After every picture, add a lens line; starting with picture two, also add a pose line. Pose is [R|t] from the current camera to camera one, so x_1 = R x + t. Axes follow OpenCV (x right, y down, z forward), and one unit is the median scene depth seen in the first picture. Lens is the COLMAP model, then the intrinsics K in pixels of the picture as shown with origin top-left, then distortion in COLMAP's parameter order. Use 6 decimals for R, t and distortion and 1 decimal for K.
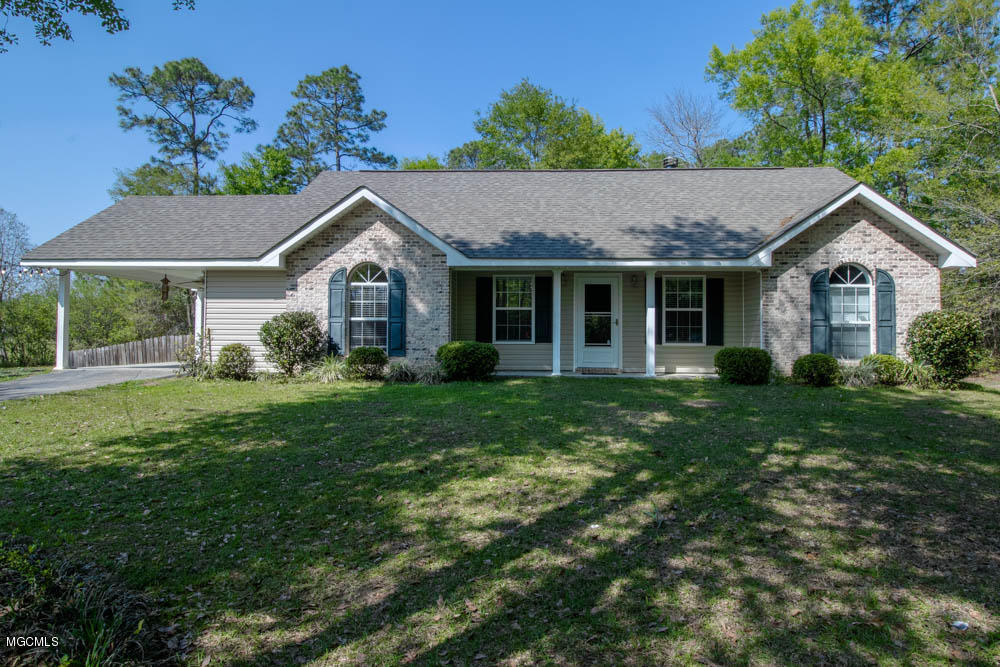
lens RADIAL K [[566.7, 0, 500.0], [0, 566.7, 333.5], [0, 0, 1]] dist [0.006104, 0.000013]
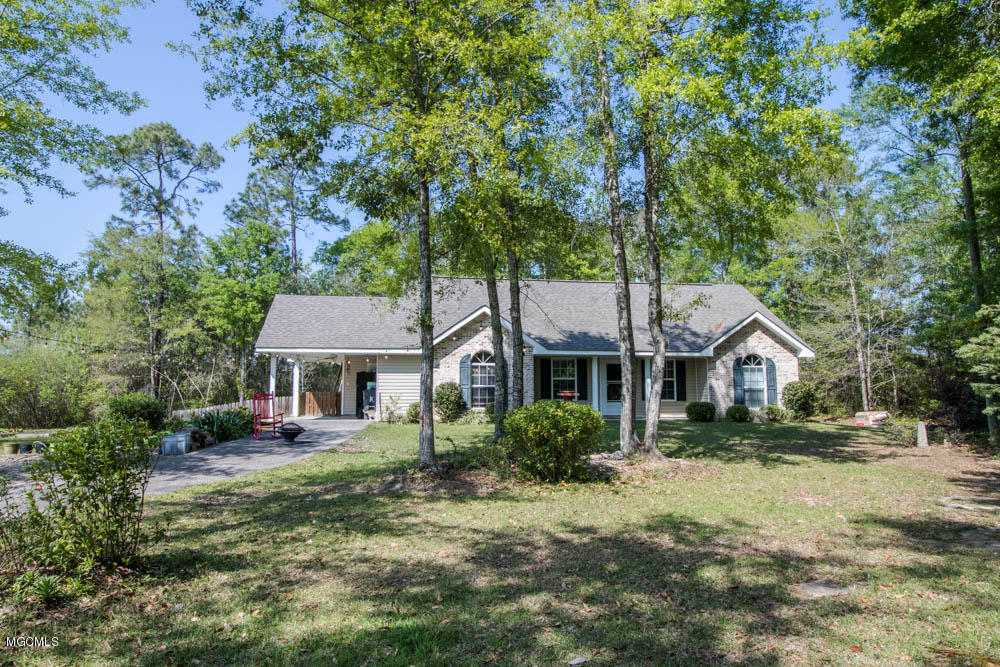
lens RADIAL K [[729.0, 0, 500.0], [0, 729.0, 333.5], [0, 0, 1]] dist [0.067665, 0.000571]
pose [[0.973072, 0.010484, 0.230264, -0.690042], [0.006116, 0.997439, -0.071260, -0.027404], [-0.230422, 0.070749, 0.970516, -1.064290]]
